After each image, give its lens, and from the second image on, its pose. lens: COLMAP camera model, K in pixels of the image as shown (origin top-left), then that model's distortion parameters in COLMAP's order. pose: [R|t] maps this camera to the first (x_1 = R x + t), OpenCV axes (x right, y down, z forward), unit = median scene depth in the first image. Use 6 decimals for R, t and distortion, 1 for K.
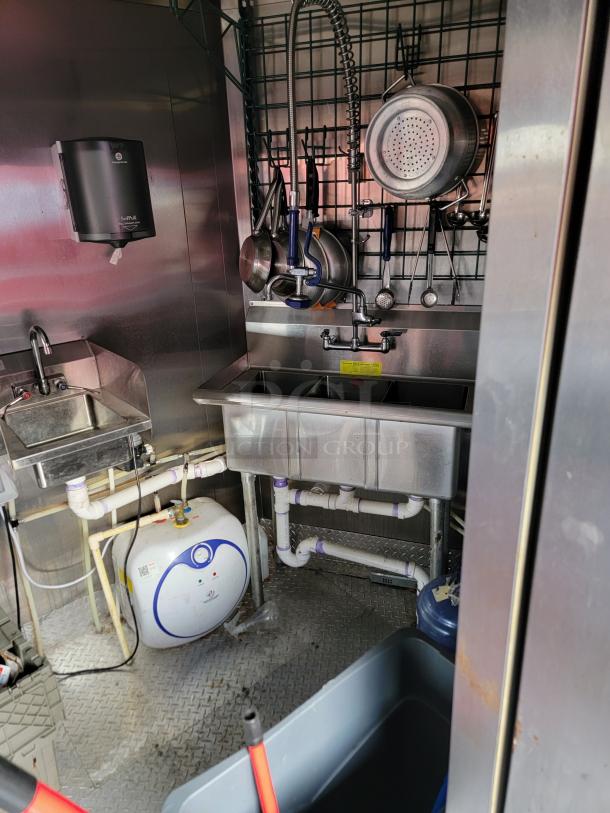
lens RADIAL K [[591.8, 0, 304.0], [0, 591.8, 443.6], [0, 0, 1]] dist [0.100734, -0.096285]
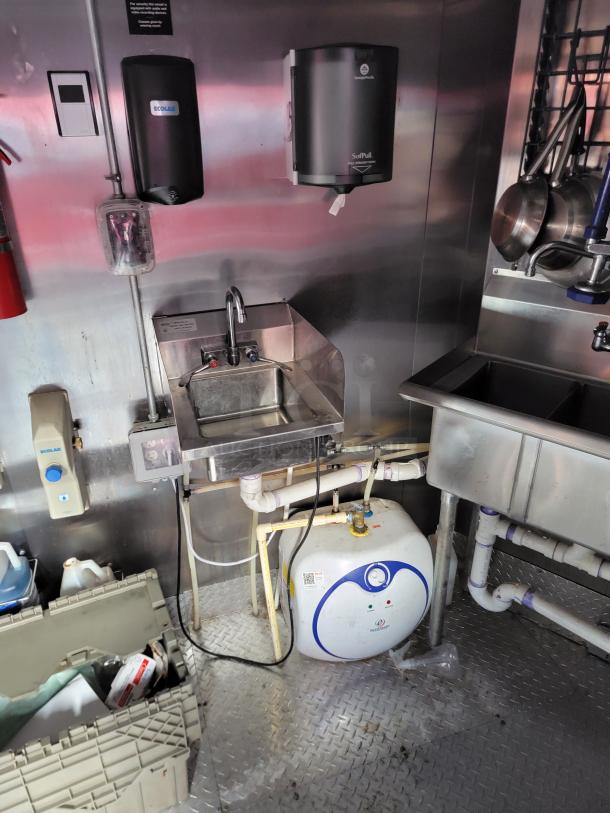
lens RADIAL K [[558.1, 0, 300.3], [0, 558.1, 420.7], [0, 0, 1]] dist [0.094922, -0.080454]
pose [[0.938012, 0.180005, -0.296195, -0.081513], [-0.152282, 0.981700, 0.114344, -0.103011], [0.311357, -0.062151, 0.948258, 0.244497]]
